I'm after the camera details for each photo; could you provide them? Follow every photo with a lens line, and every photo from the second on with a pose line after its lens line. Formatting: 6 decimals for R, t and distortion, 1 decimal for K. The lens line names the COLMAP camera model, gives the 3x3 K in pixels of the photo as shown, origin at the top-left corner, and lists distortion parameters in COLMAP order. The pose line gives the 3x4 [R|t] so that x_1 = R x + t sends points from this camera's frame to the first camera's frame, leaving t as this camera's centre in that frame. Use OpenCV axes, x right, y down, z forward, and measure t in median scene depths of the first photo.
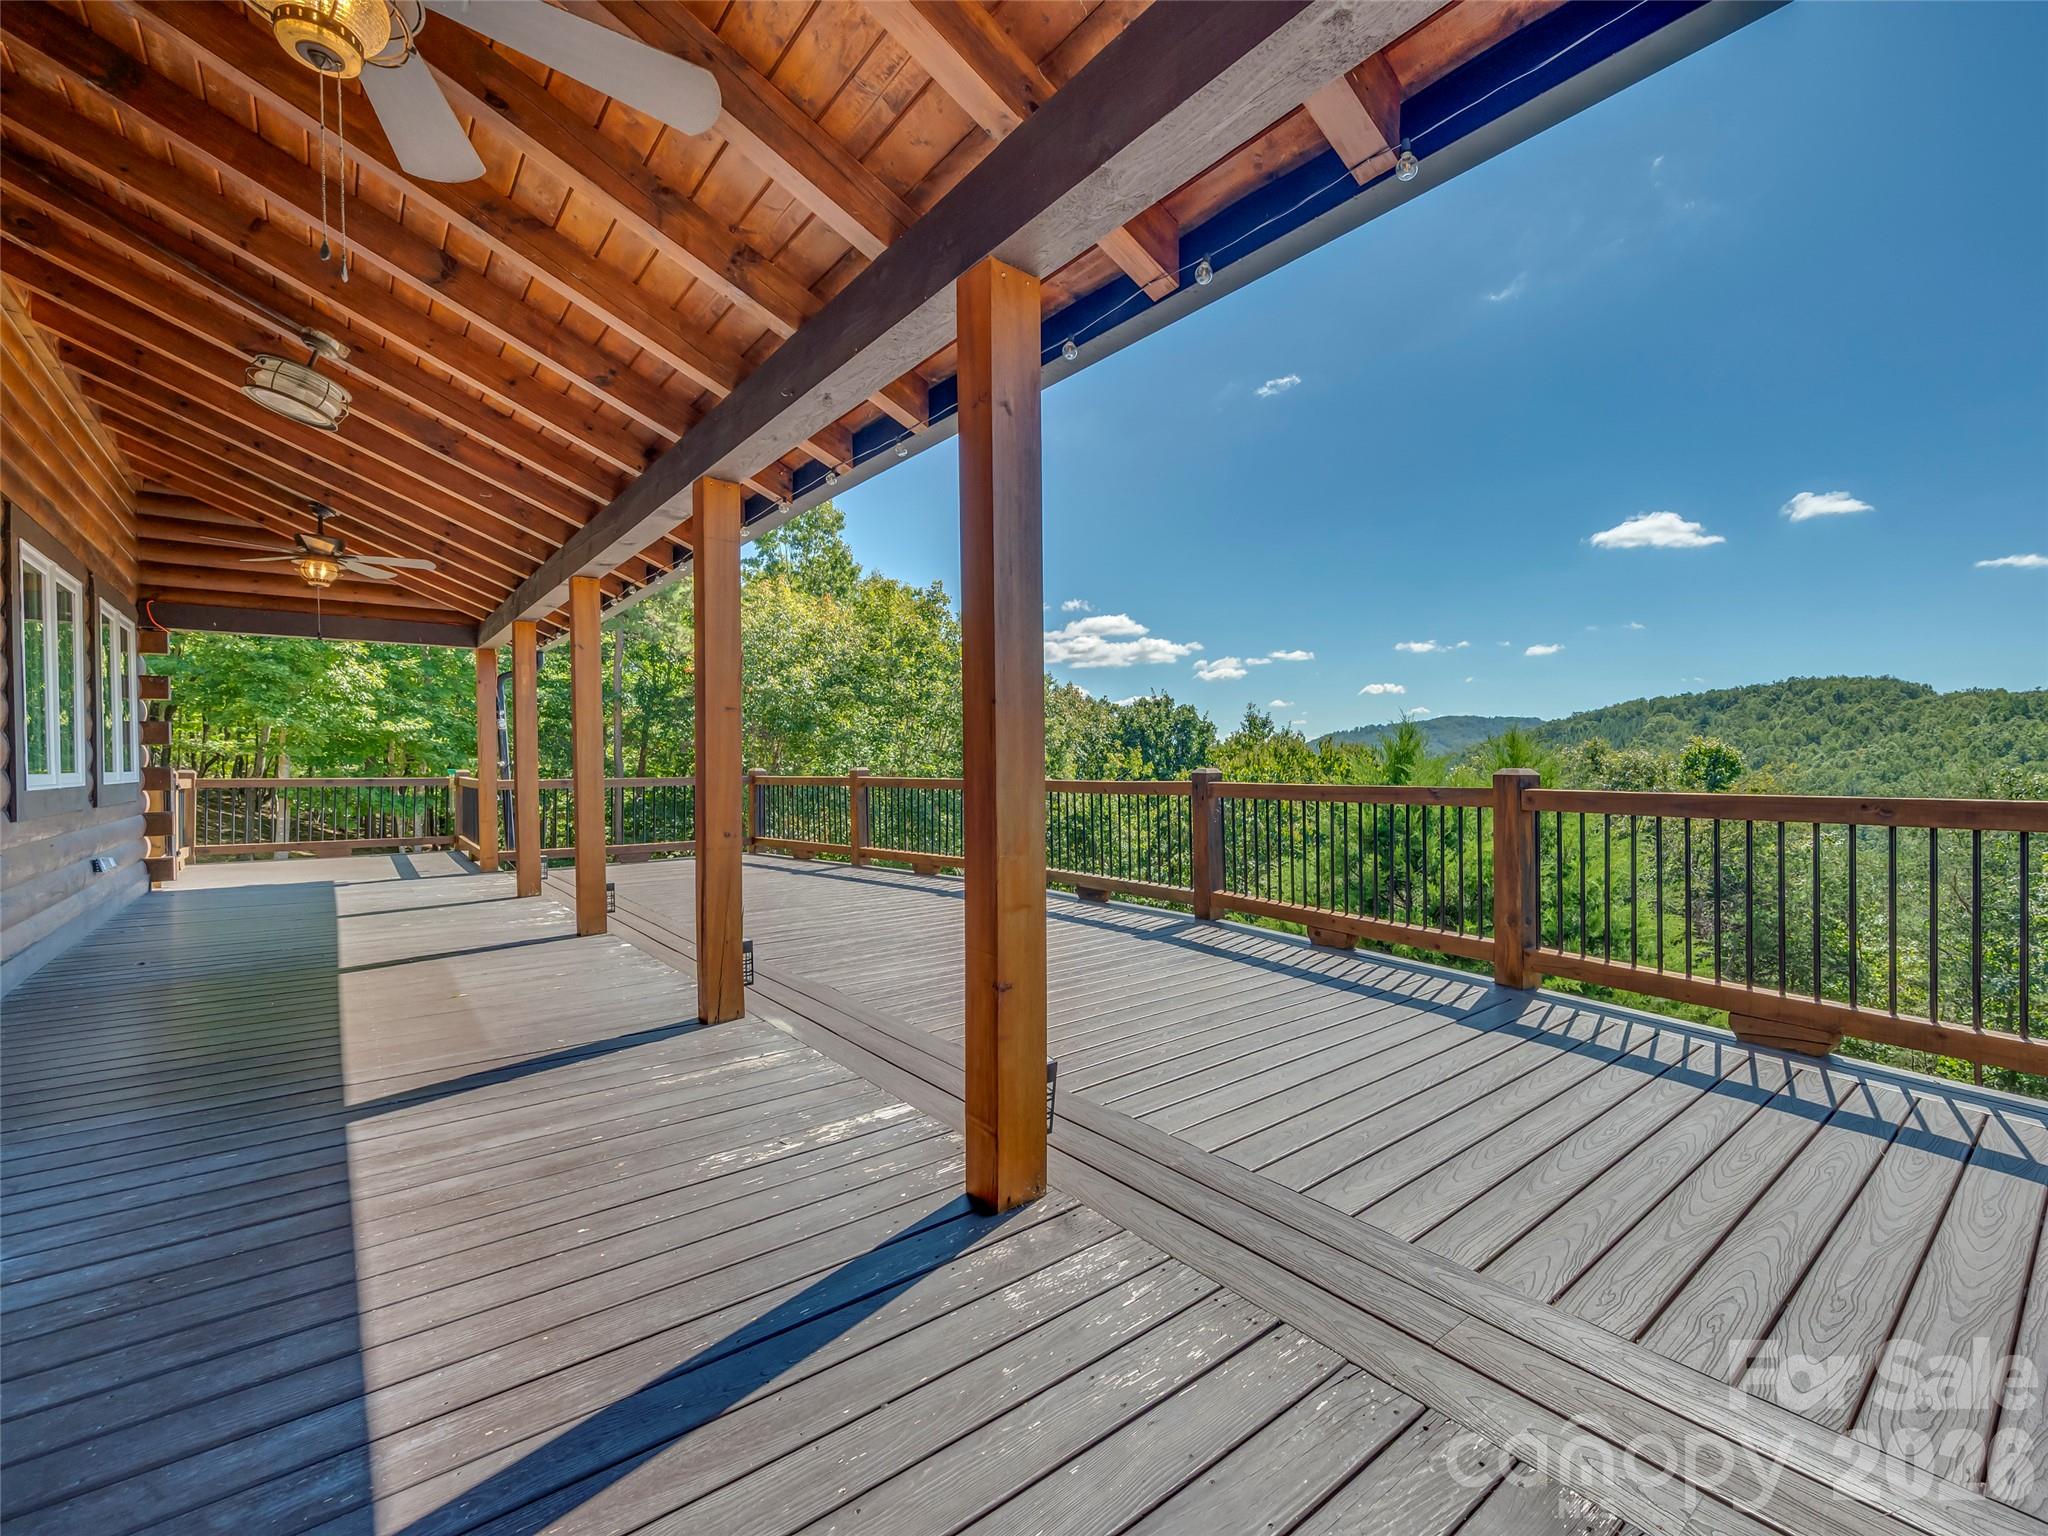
lens RADIAL K [[907.4, 0, 1101.0], [0, 907.4, 770.3], [0, 0, 1]] dist [0.009105, -0.002242]
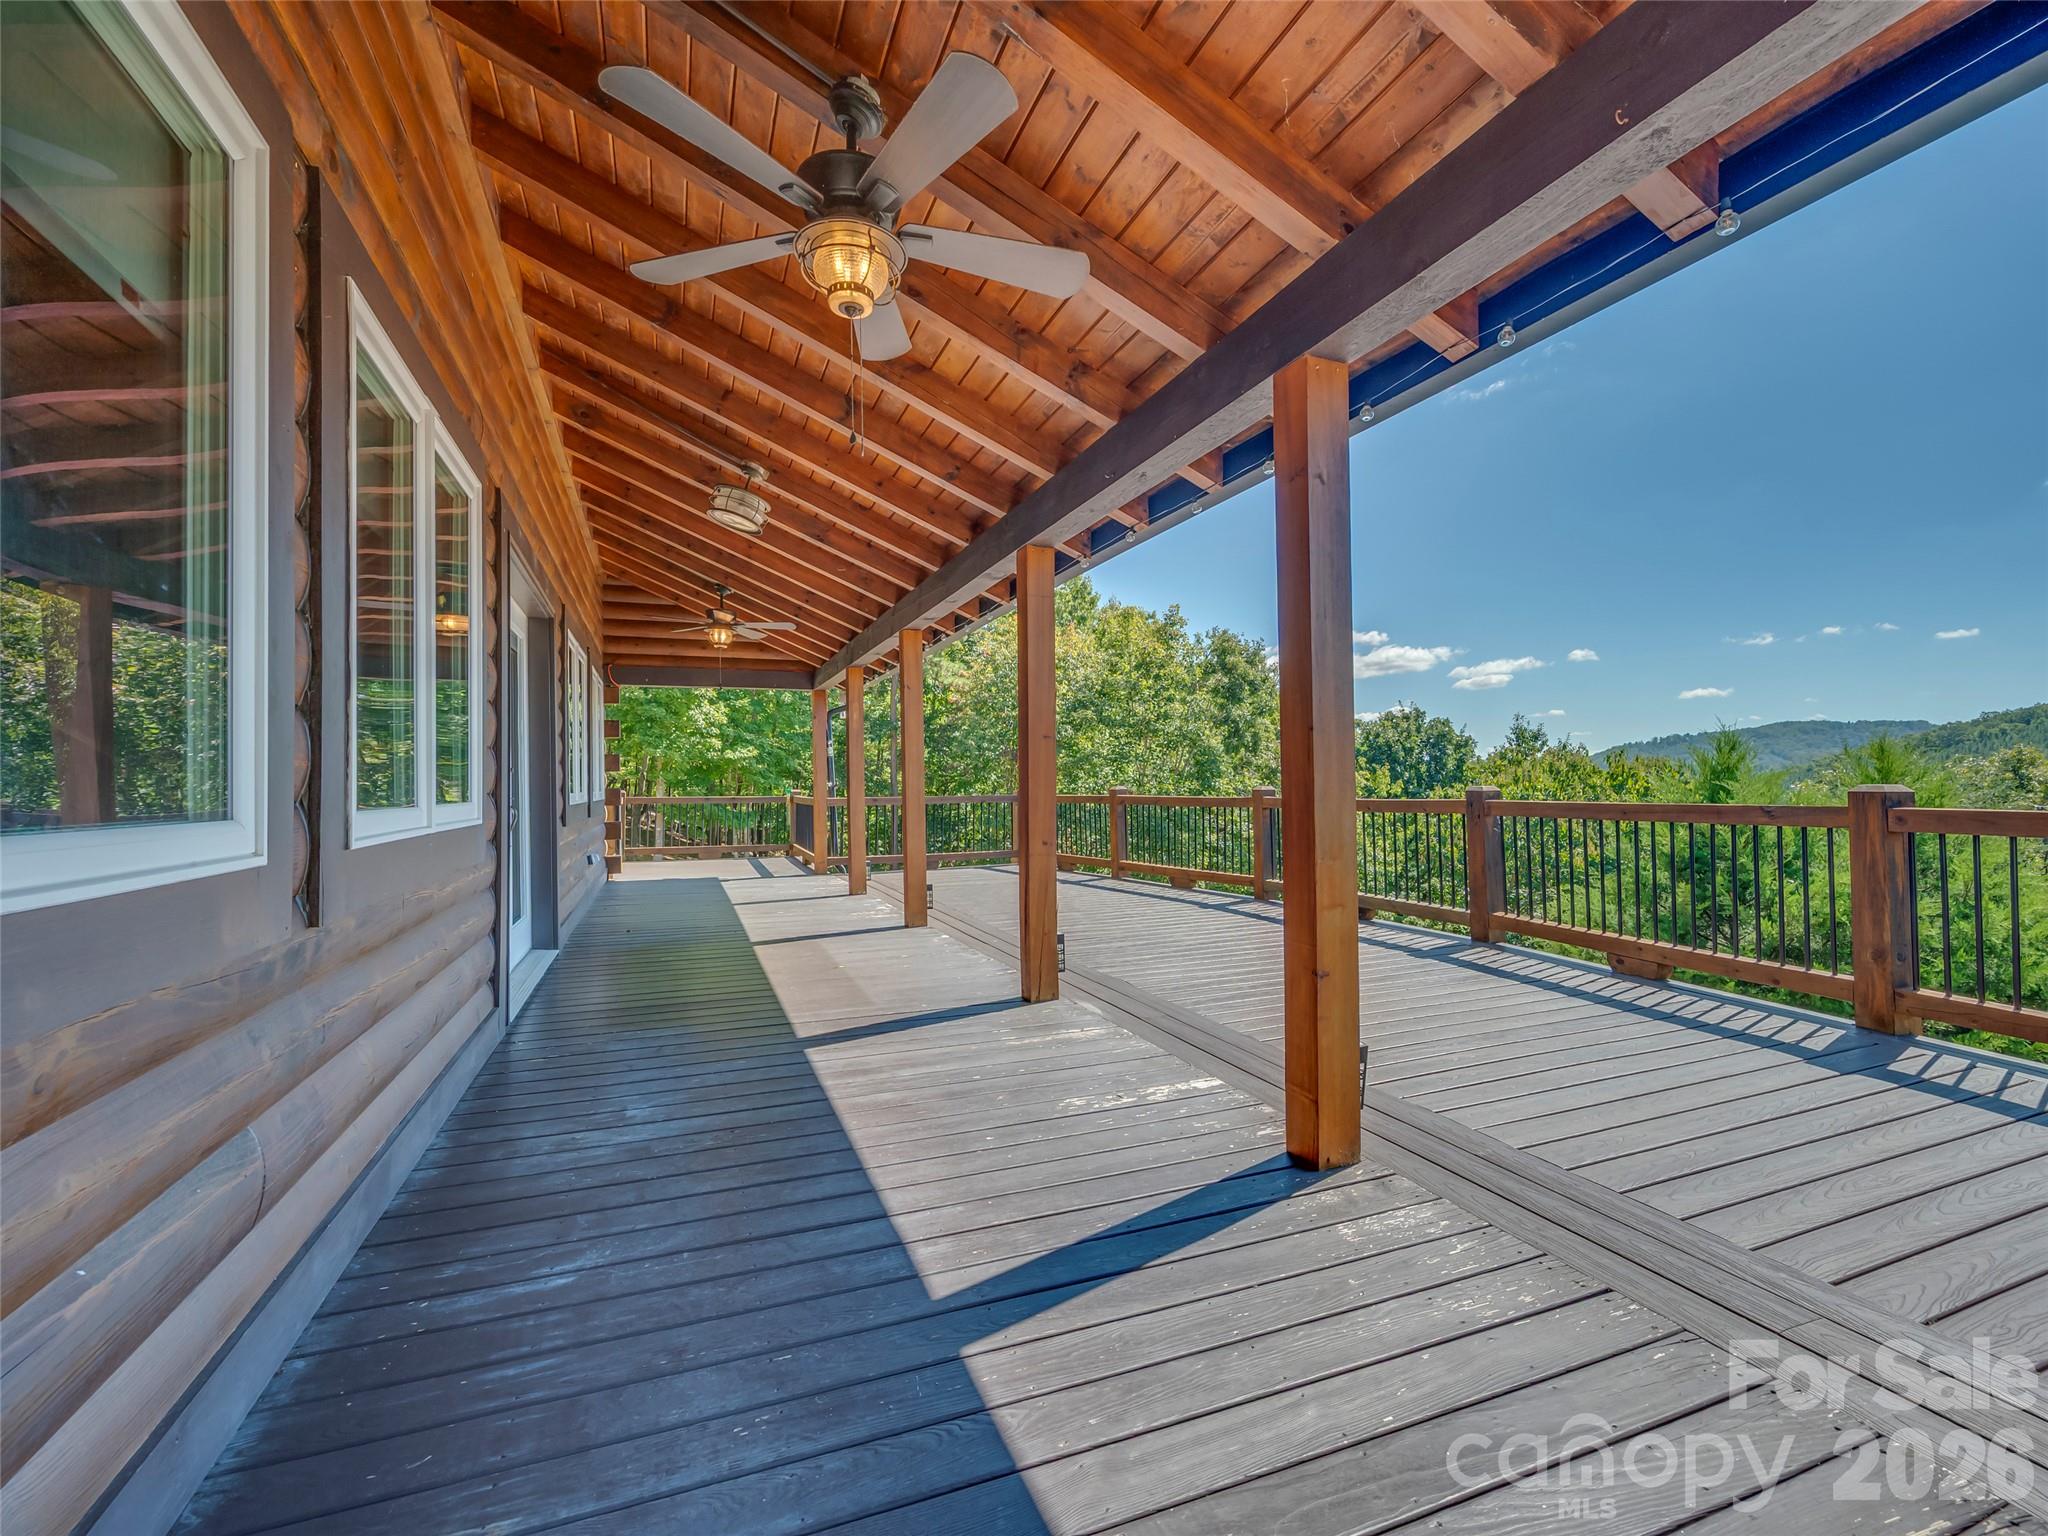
lens RADIAL K [[907.4, 0, 1027.0], [0, 907.4, 770.7], [0, 0, 1]] dist [0.009105, -0.002242]
pose [[0.946128, -0.009399, -0.323657, -0.048787], [0.002715, 0.999774, -0.021098, 0.001187], [0.323782, 0.019083, 0.945939, -0.128901]]
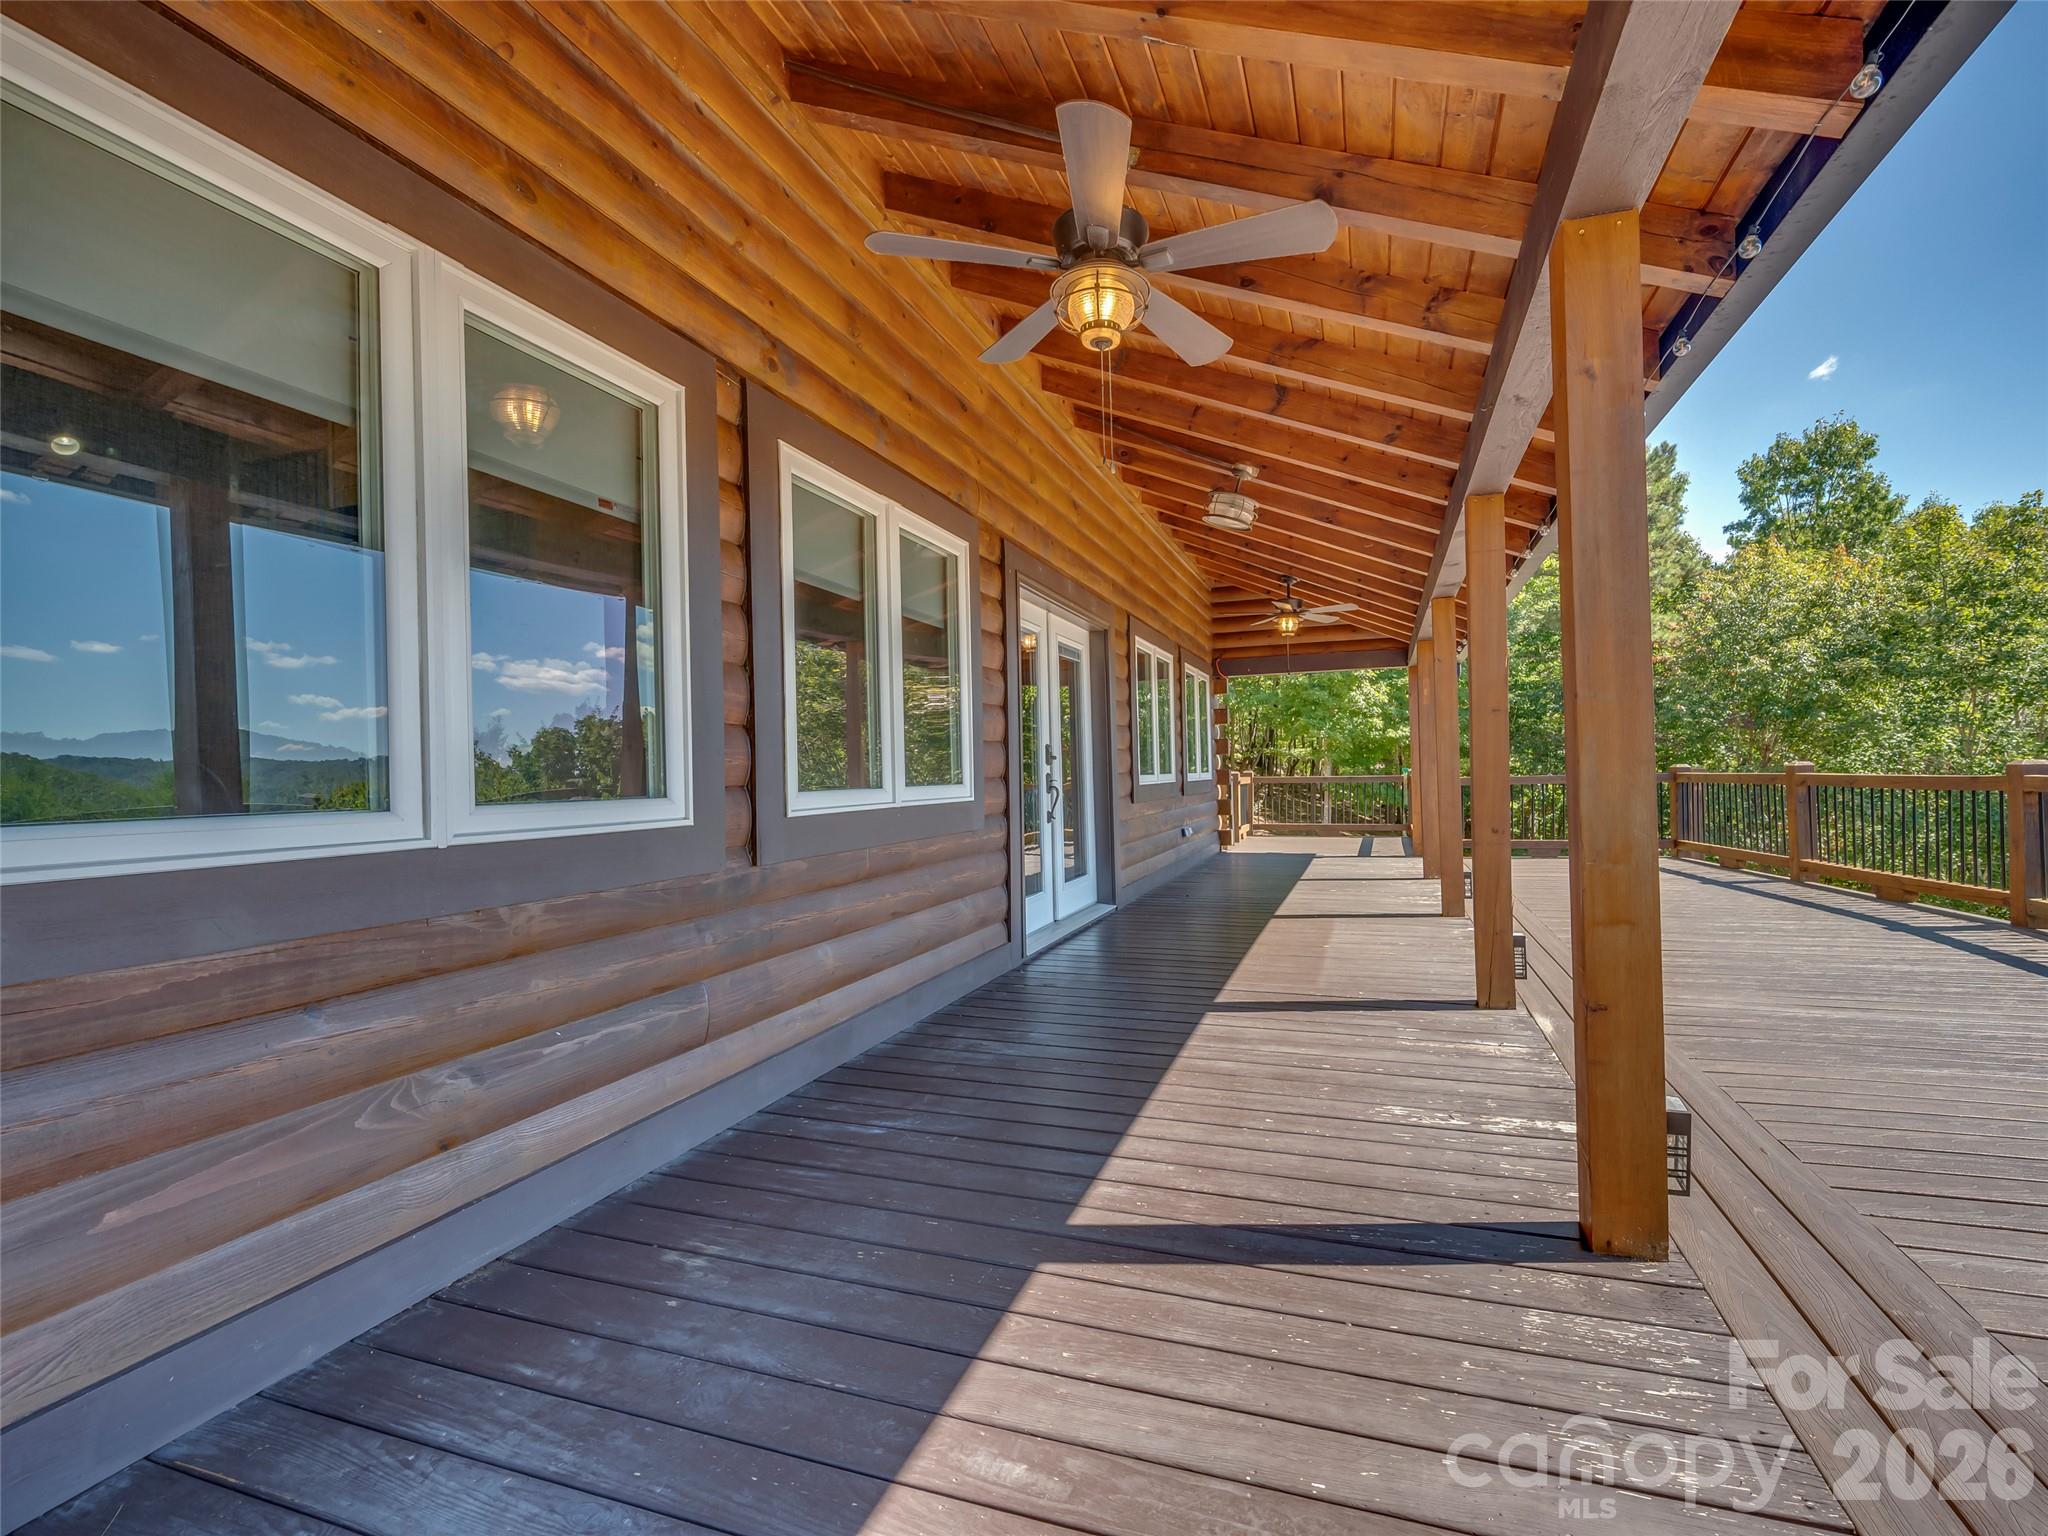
lens RADIAL K [[907.4, 0, 1085.9], [0, 907.4, 771.4], [0, 0, 1]] dist [0.009105, -0.002242]
pose [[0.525155, -0.006804, -0.850979, 0.230939], [0.011095, 0.999938, -0.001149, -0.001893], [0.850934, -0.008838, 0.525198, 0.047359]]
